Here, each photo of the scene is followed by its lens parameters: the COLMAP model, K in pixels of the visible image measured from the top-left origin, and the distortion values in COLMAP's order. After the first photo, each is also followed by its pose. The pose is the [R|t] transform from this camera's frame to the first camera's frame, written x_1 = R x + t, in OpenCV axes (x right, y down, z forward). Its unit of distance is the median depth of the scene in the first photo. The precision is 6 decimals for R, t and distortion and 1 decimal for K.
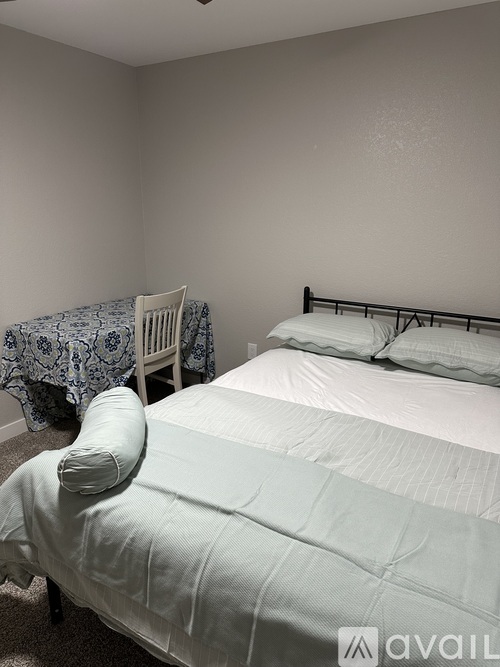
lens RADIAL K [[473.2, 0, 250.0], [0, 473.2, 333.5], [0, 0, 1]] dist [0.007448, 0.000059]
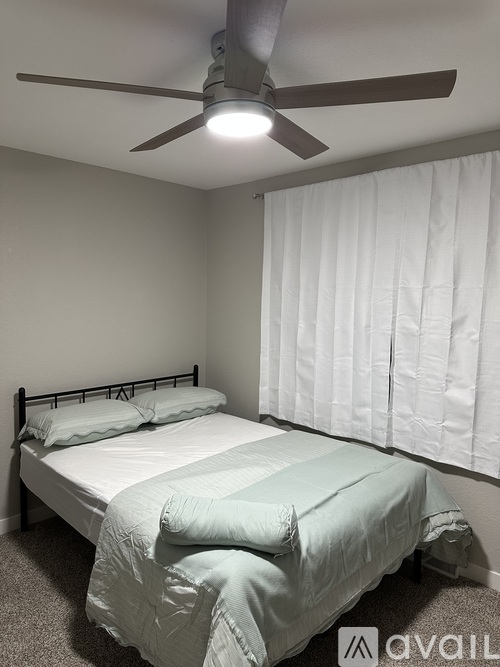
lens RADIAL K [[473.2, 0, 250.0], [0, 473.2, 333.5], [0, 0, 1]] dist [0.007448, 0.000059]
pose [[0.230956, -0.100208, 0.967790, -0.917536], [0.251620, 0.966996, 0.040079, -0.171840], [-0.939865, 0.234259, 0.248548, 0.401856]]
